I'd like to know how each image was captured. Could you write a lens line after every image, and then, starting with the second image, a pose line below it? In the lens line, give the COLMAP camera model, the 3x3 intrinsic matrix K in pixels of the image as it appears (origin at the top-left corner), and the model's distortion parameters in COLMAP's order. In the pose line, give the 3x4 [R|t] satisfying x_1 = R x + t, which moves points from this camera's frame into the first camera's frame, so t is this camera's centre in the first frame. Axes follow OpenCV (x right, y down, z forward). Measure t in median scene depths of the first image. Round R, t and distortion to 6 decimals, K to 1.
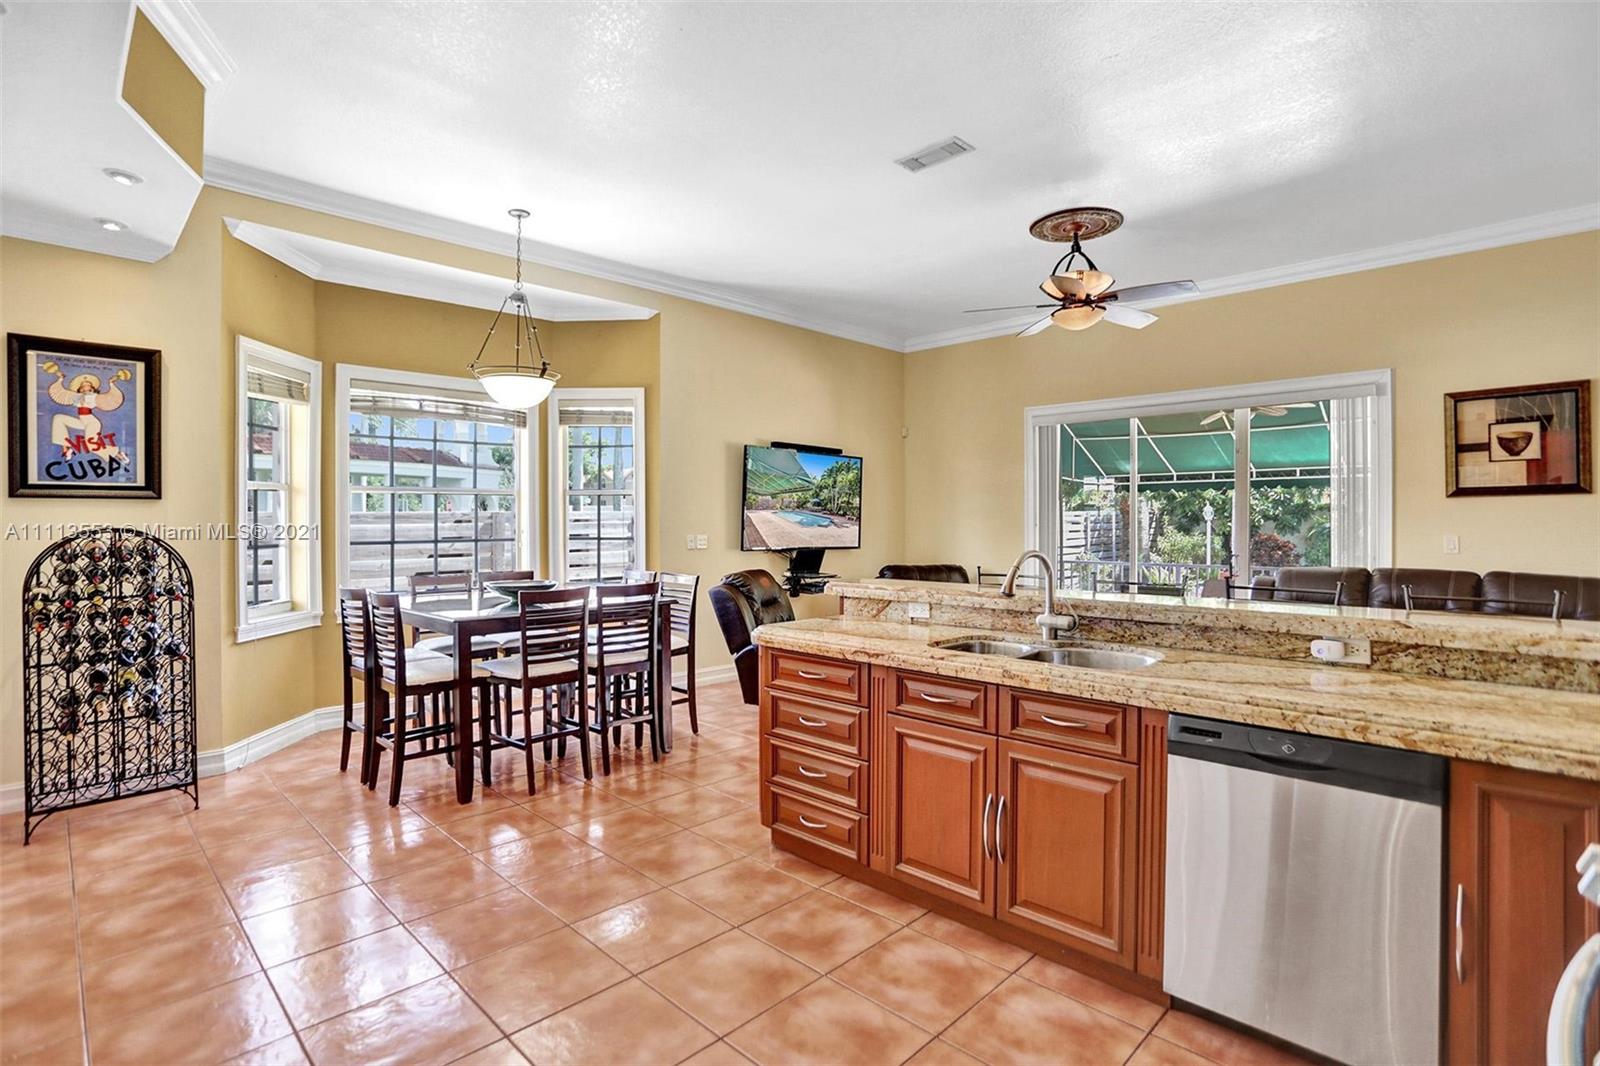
lens RADIAL K [[798.3, 0, 814.4], [0, 798.3, 529.7], [0, 0, 1]] dist [-0.053231, 0.018946]
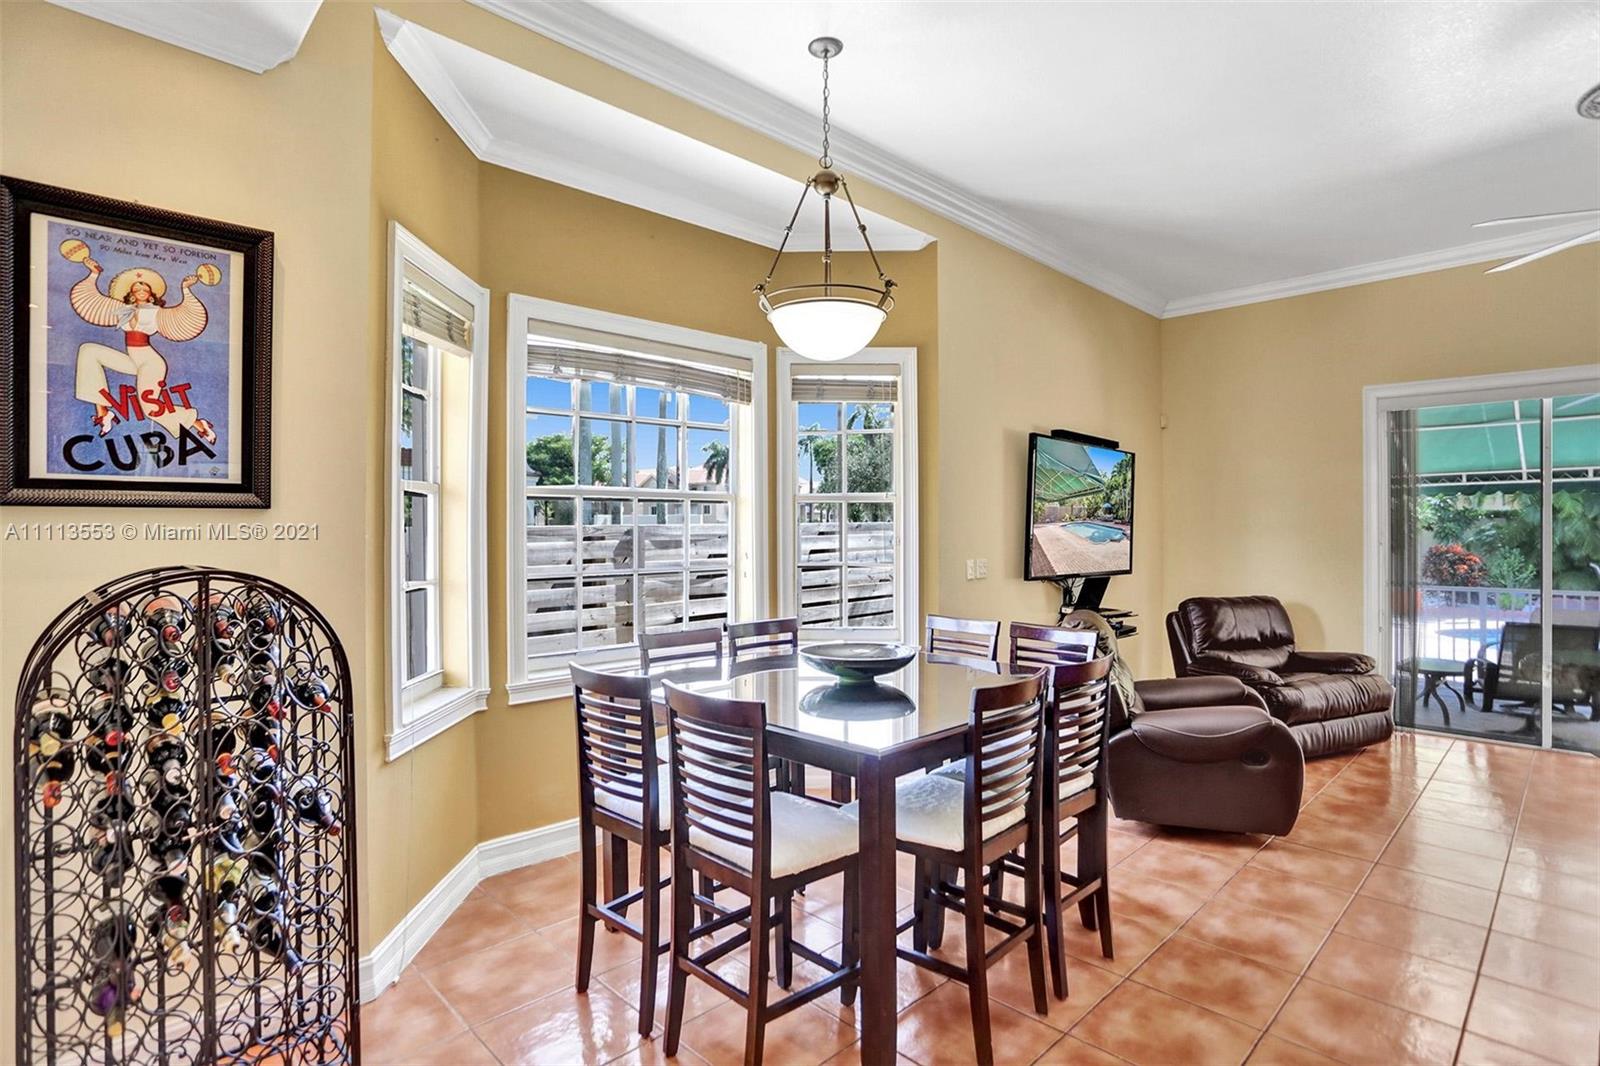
lens RADIAL K [[798.3, 0, 789.9], [0, 798.3, 524.2], [0, 0, 1]] dist [-0.053231, 0.018946]
pose [[0.999951, 0.000293, -0.009889, -0.481560], [-0.000425, 0.999910, -0.013379, -0.021659], [0.009884, 0.013383, 0.999862, 0.466517]]
